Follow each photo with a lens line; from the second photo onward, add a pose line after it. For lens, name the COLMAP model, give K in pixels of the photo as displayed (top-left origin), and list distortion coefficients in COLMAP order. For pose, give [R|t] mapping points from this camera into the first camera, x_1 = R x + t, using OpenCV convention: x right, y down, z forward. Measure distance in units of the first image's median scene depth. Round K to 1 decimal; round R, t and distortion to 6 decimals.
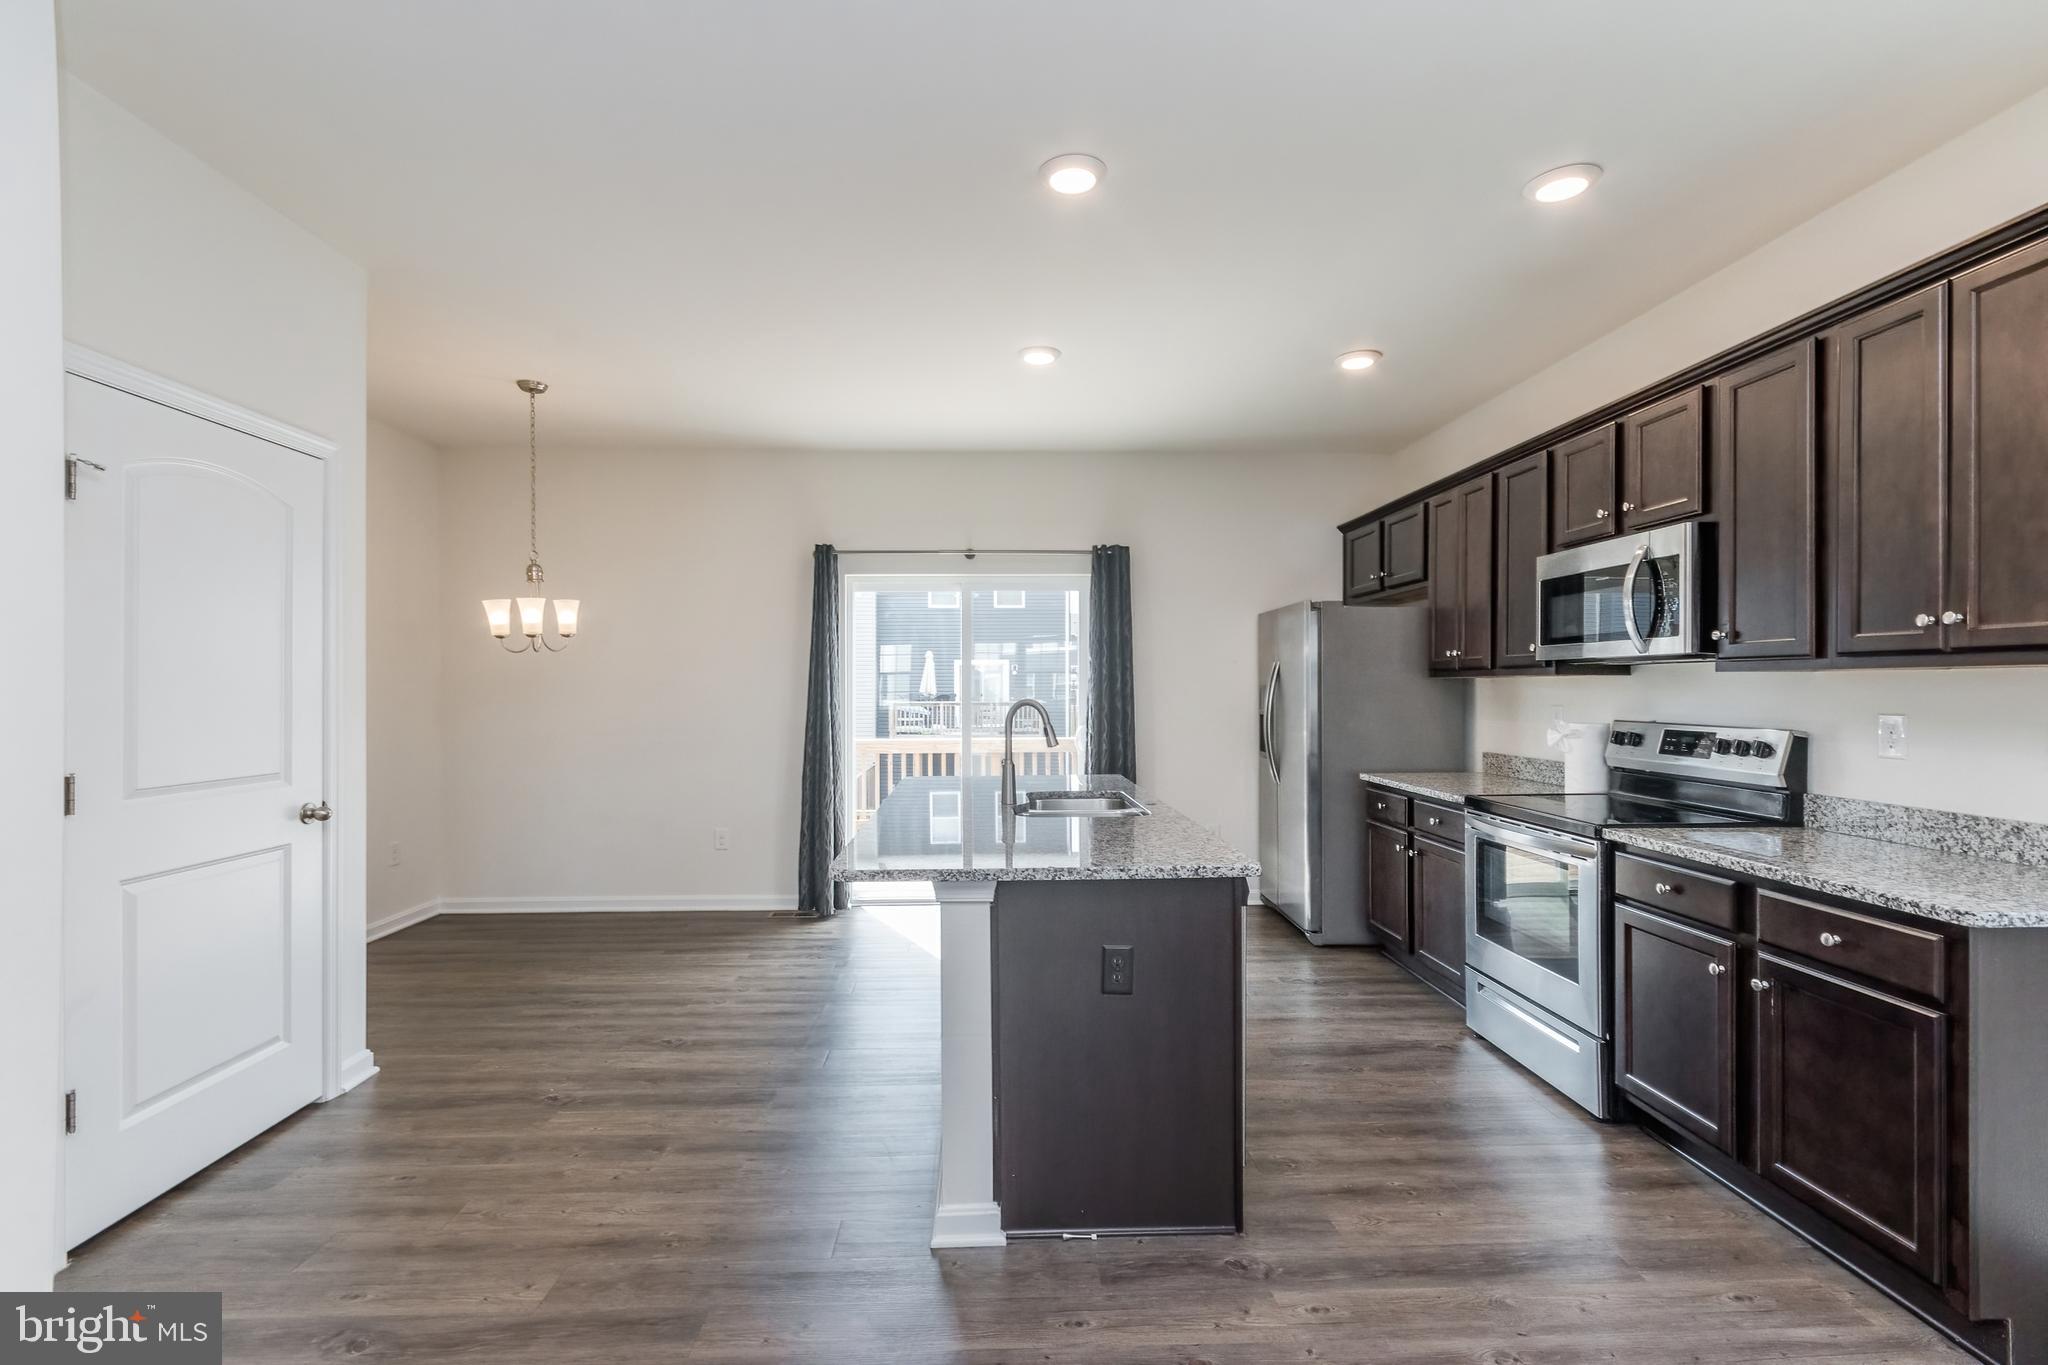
lens RADIAL K [[904.1, 0, 1023.4], [0, 904.1, 688.6], [0, 0, 1]] dist [-0.000519, -0.000372]
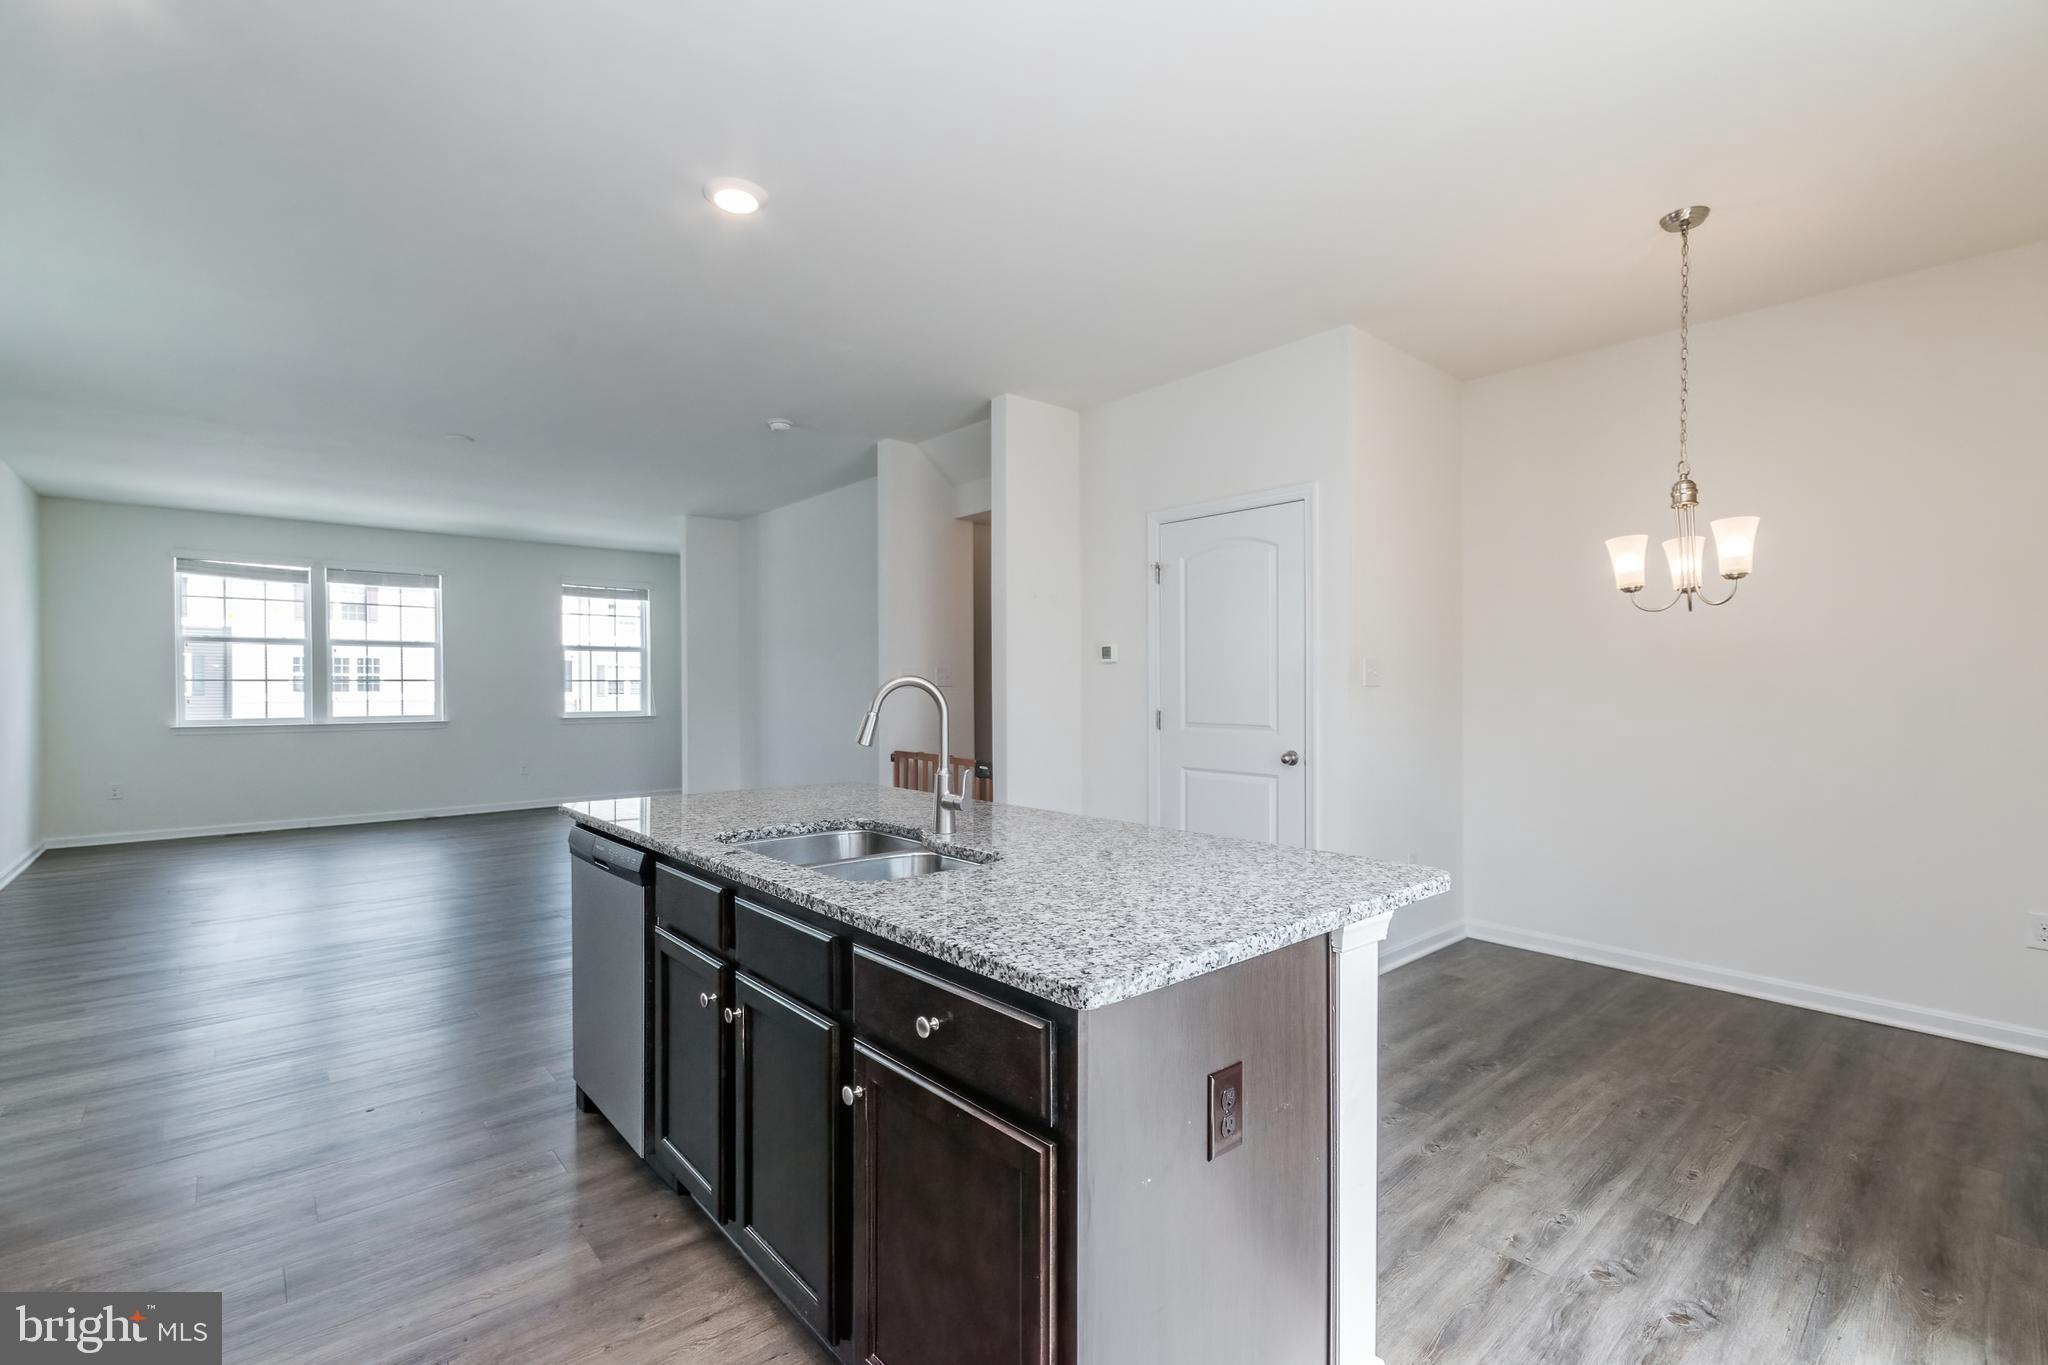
lens RADIAL K [[908.7, 0, 1015.5], [0, 908.7, 694.7], [0, 0, 1]] dist [-0.000056, 0.000382]
pose [[-0.783046, 0.010707, -0.621871, 0.311763], [0.001794, 0.999887, 0.014956, 0.013633], [0.621961, 0.010596, -0.782977, 1.366607]]
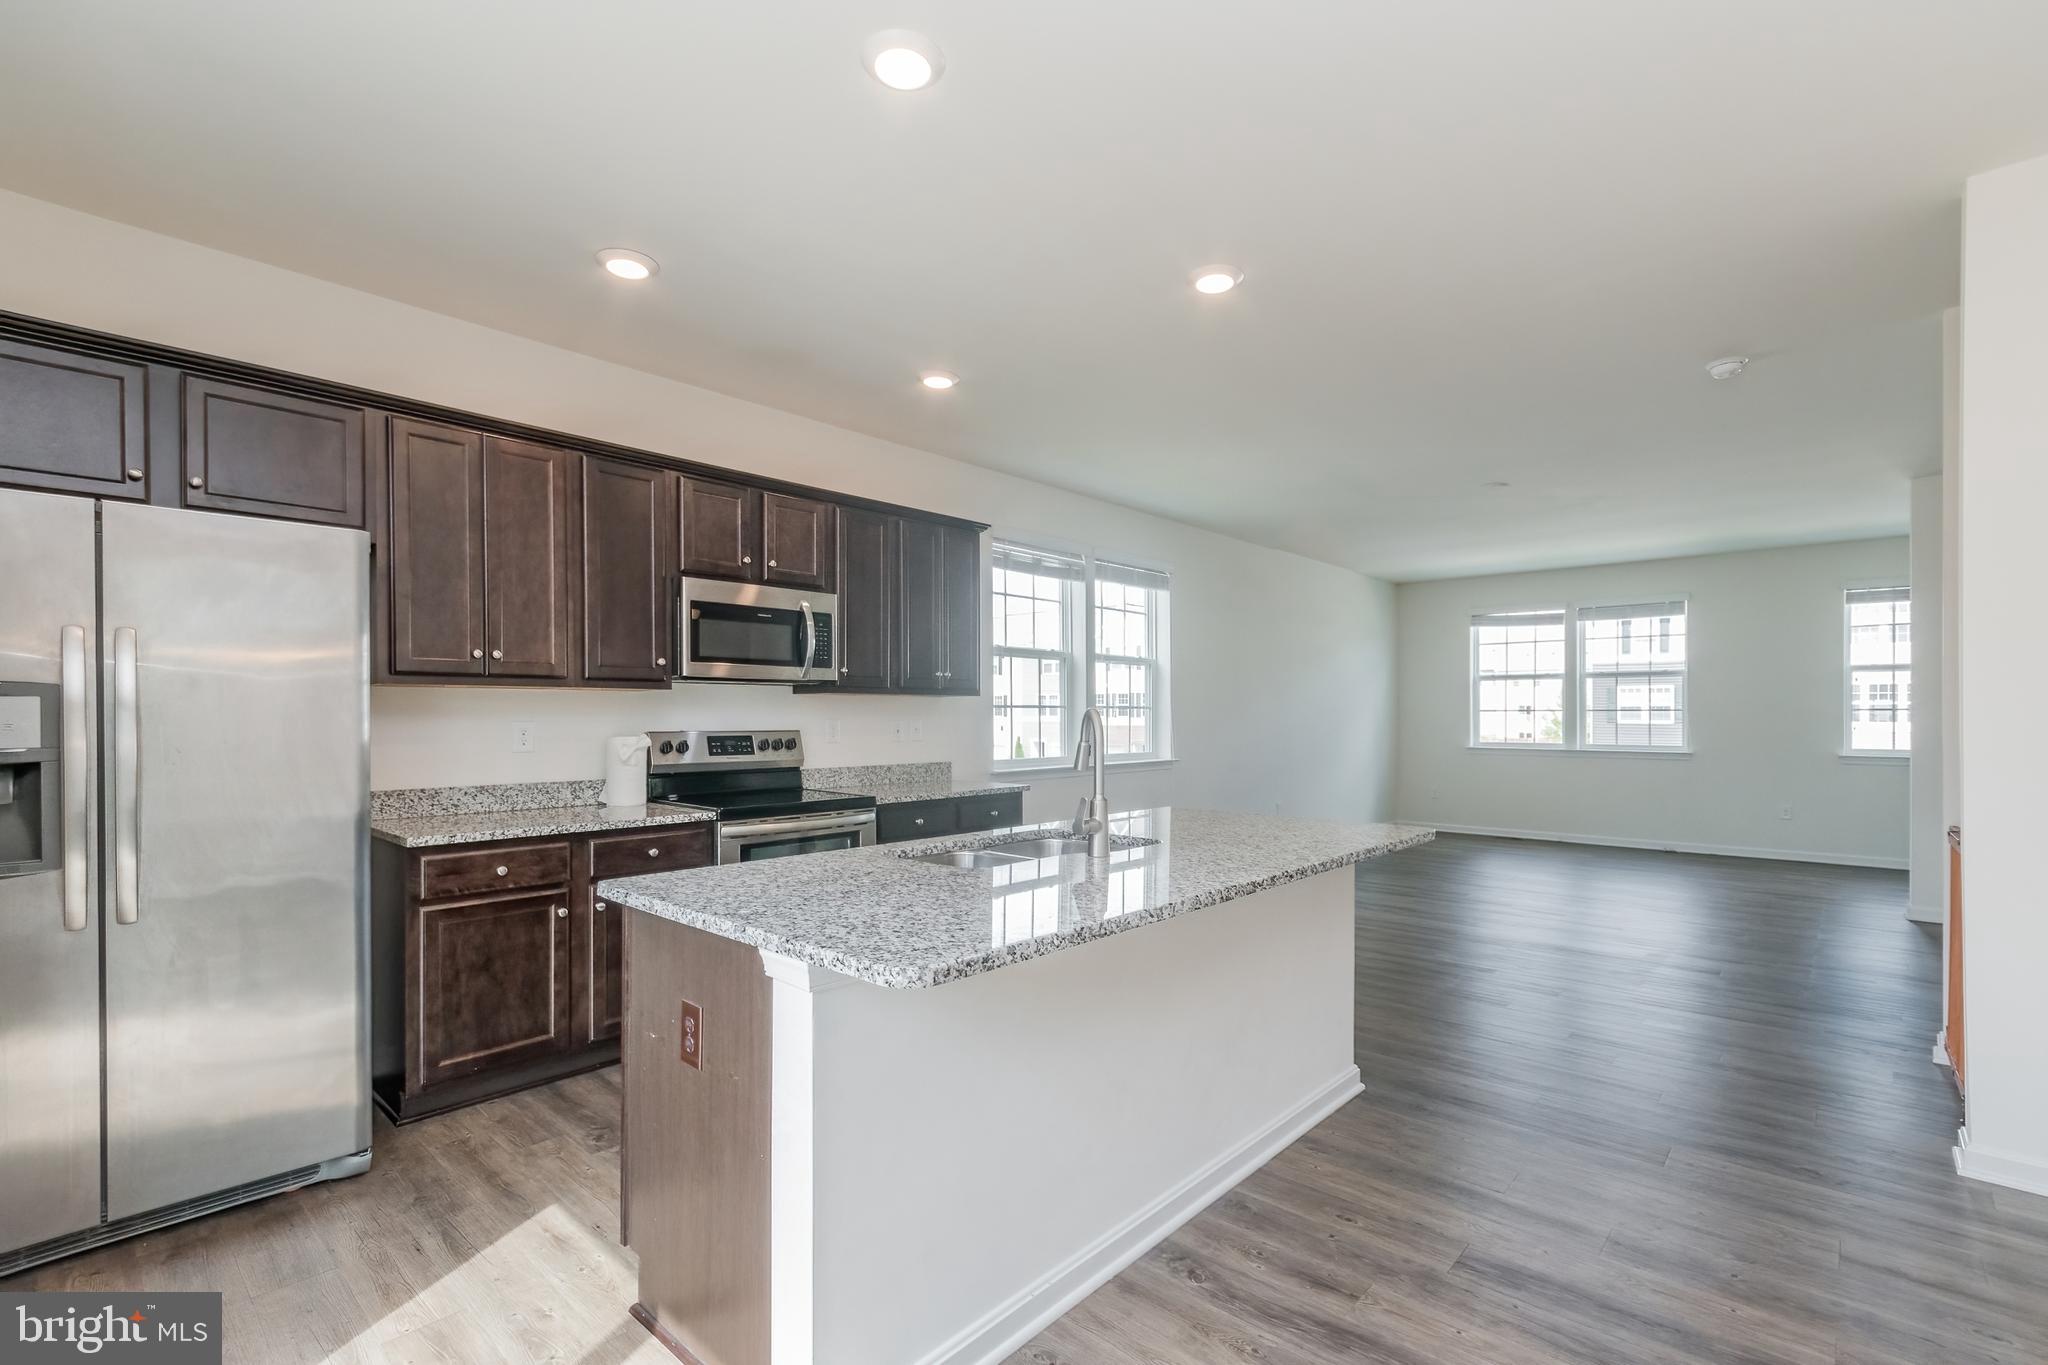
lens RADIAL K [[904.8, 0, 1025.9], [0, 904.8, 722.3], [0, 0, 1]] dist [-0.010461, 0.000170]
pose [[-0.701464, -0.002117, 0.712702, -0.420727], [0.004828, 0.999959, 0.007722, 0.015364], [-0.712688, 0.008857, -0.701425, 1.346053]]
